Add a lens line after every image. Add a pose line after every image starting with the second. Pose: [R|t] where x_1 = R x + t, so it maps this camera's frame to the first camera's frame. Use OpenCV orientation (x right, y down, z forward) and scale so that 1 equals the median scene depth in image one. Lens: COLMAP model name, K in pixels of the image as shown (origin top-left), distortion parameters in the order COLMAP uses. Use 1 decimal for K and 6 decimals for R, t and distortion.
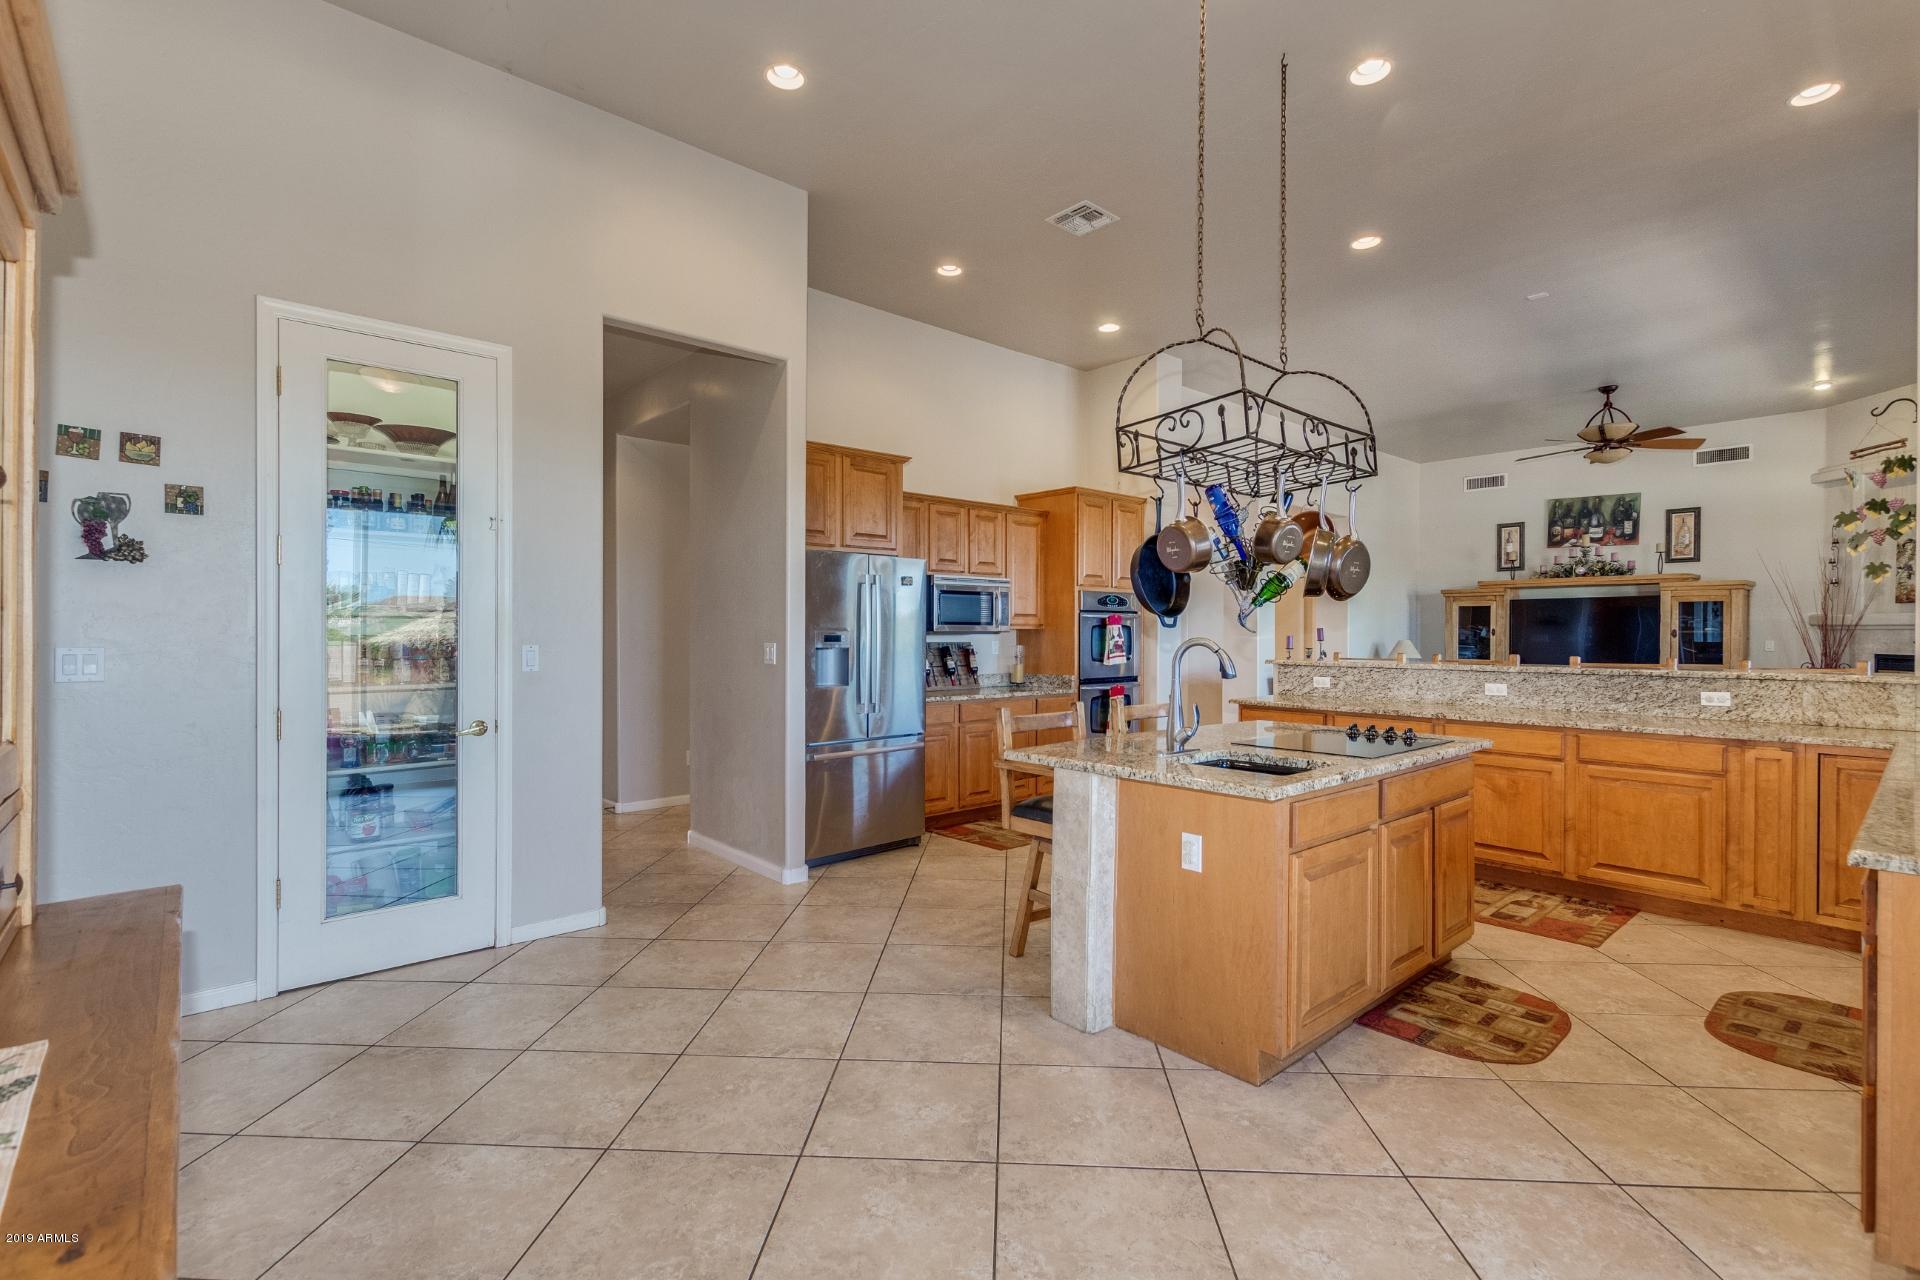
lens RADIAL K [[882.4, 0, 958.0], [0, 882.4, 635.2], [0, 0, 1]] dist [0.000686, 0.000011]
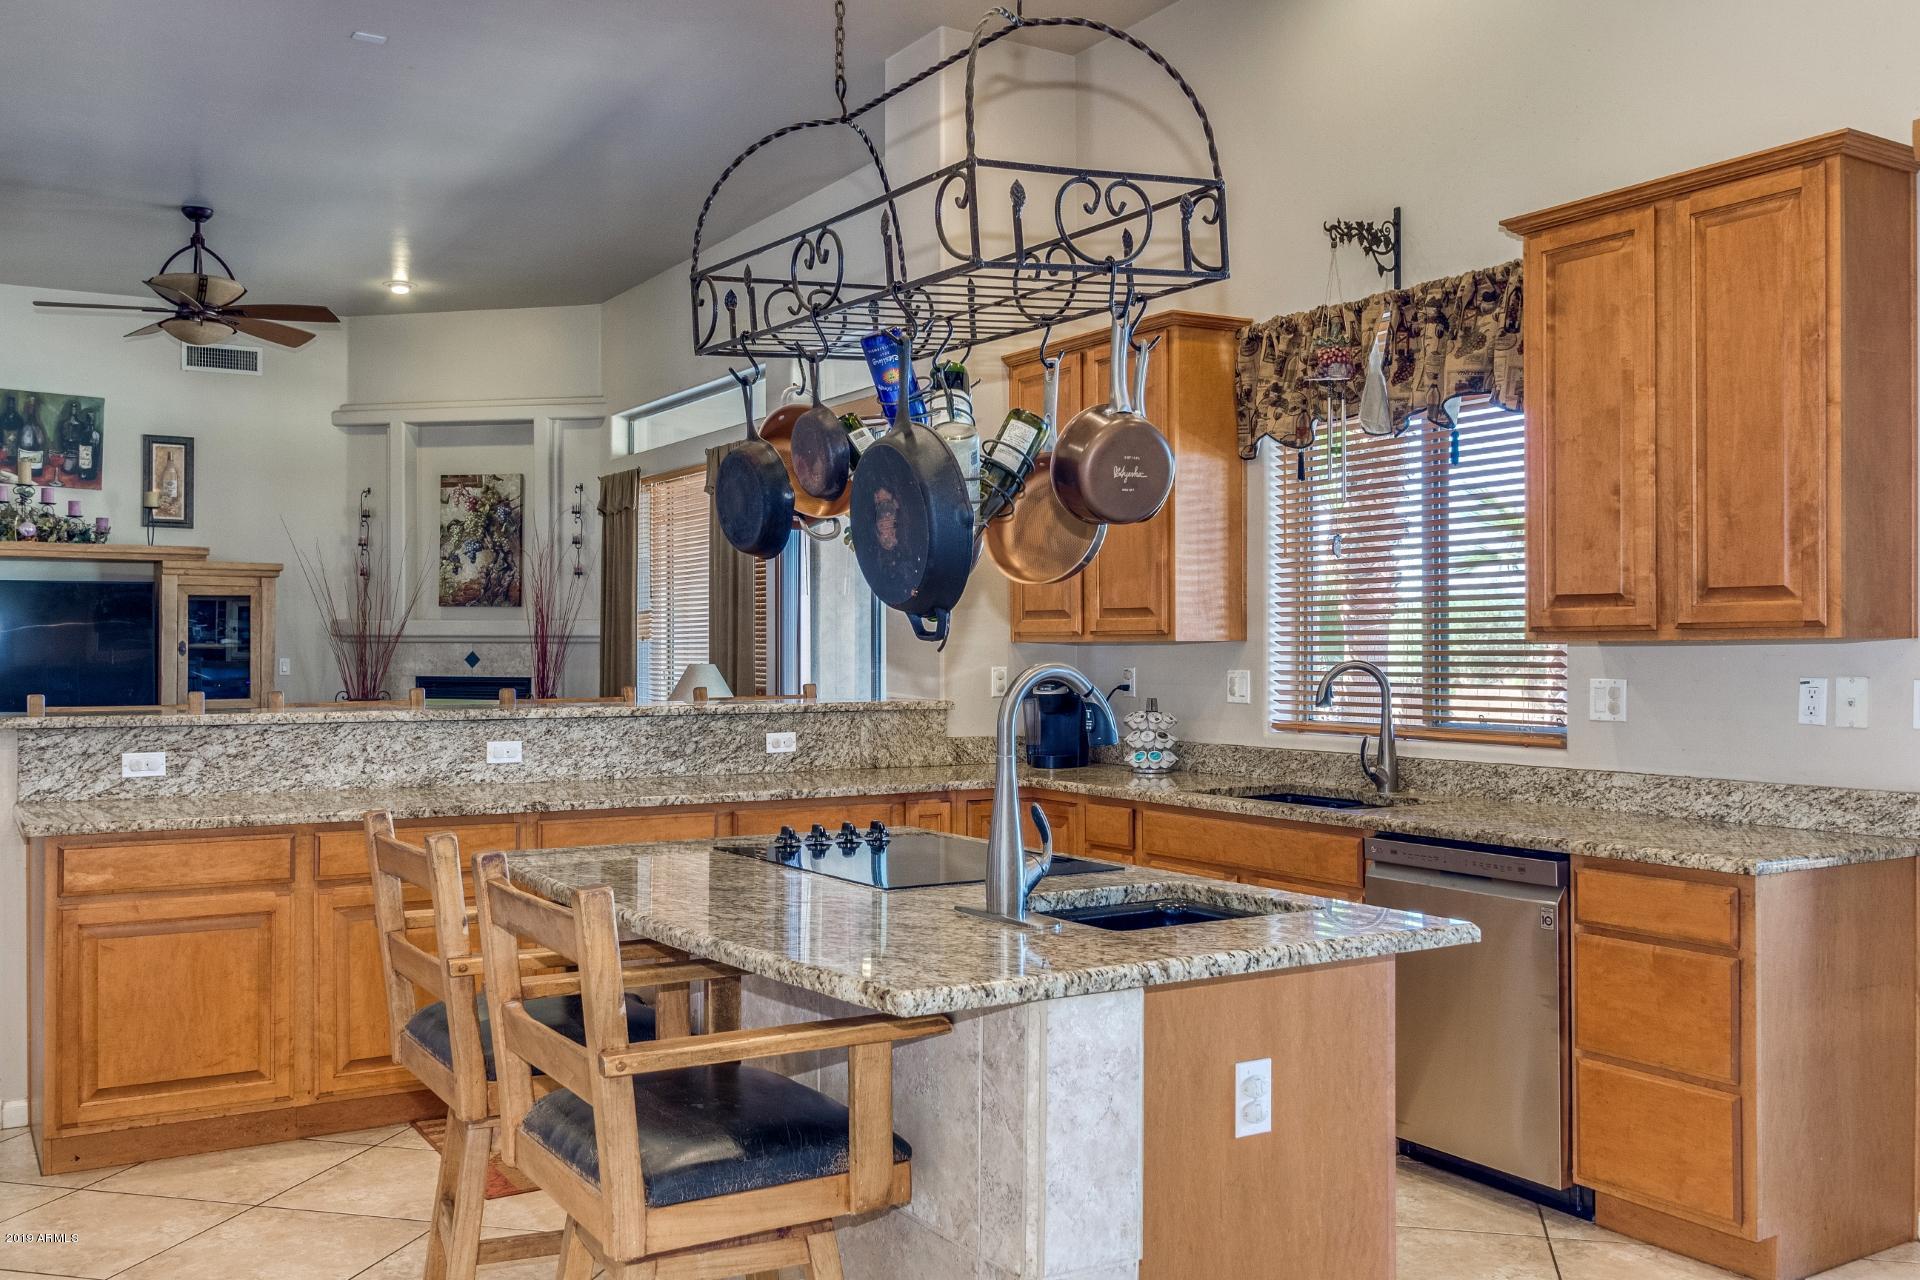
lens RADIAL K [[1684.7, 0, 958.8], [0, 1684.7, 641.7], [0, 0, 1]] dist [0.008315, 0.004770]
pose [[0.167265, 0.001563, 0.985911, -0.236131], [0.003768, 0.999990, -0.002224, -0.002350], [-0.985905, 0.004087, 0.167258, 0.343487]]
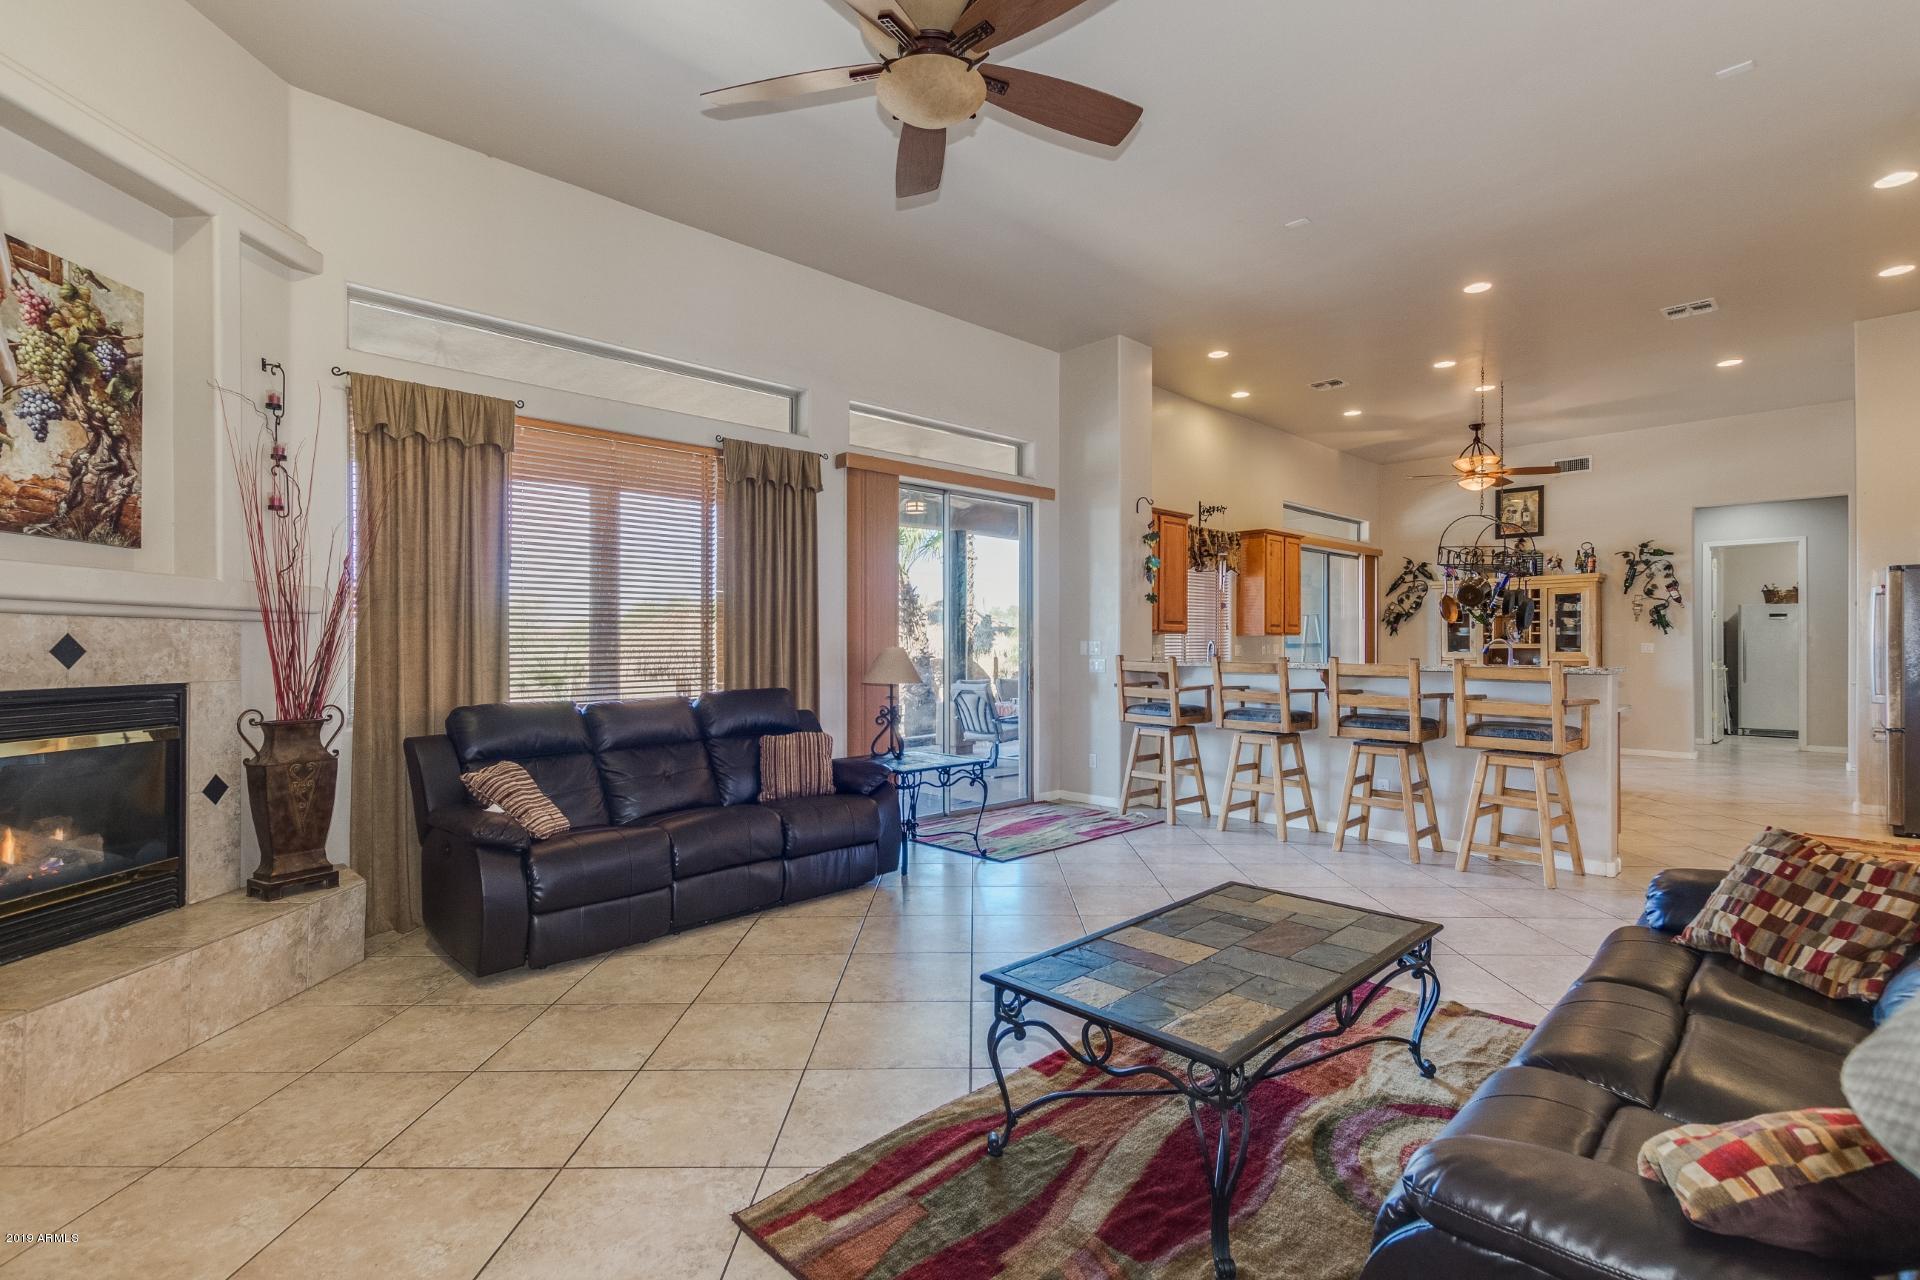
lens RADIAL K [[882.4, 0, 960.8], [0, 882.4, 639.3], [0, 0, 1]] dist [0.000686, 0.000011]
pose [[-0.998577, -0.002663, -0.053267, 0.734409], [-0.002866, 0.999989, 0.003739, 0.000879], [0.053256, 0.003886, -0.998573, 1.320935]]
